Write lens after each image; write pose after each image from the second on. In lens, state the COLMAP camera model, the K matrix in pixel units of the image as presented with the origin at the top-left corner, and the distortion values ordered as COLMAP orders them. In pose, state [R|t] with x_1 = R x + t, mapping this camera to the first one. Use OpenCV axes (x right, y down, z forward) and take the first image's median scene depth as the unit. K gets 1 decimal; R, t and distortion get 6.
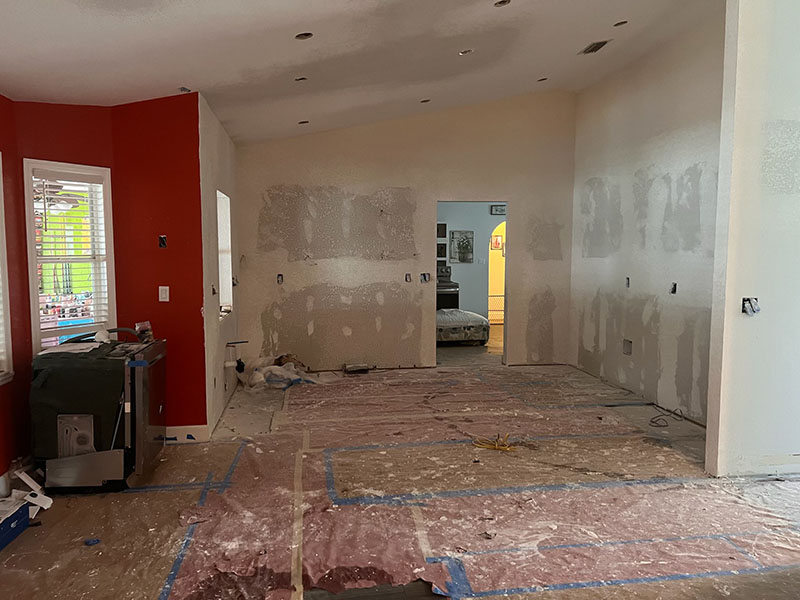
lens RADIAL K [[611.6, 0, 399.4], [0, 611.6, 296.2], [0, 0, 1]] dist [0.007592, -0.000660]
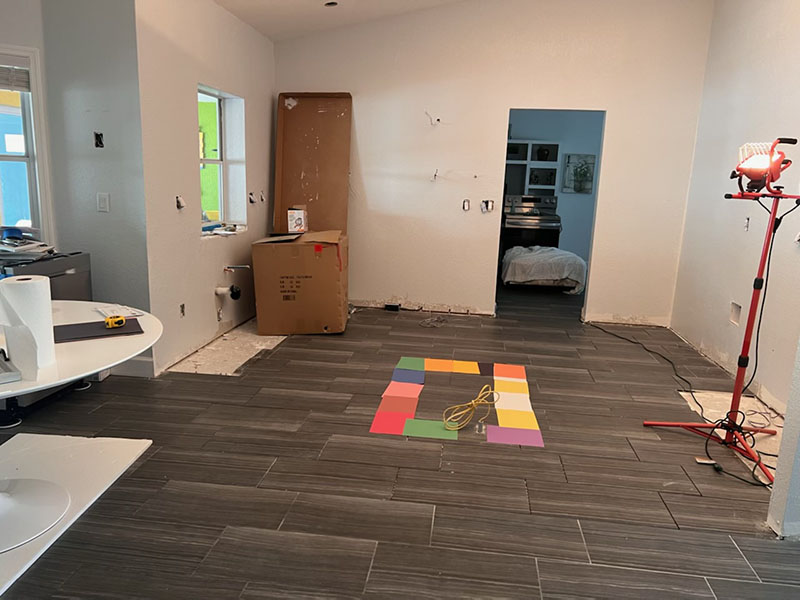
lens RADIAL K [[611.6, 0, 398.4], [0, 611.6, 294.8], [0, 0, 1]] dist [0.007592, -0.000660]
pose [[0.957705, 0.091066, -0.272961, 0.113958], [-0.060777, 0.991217, 0.117449, -0.000739], [0.281259, -0.095891, 0.954829, 0.128116]]
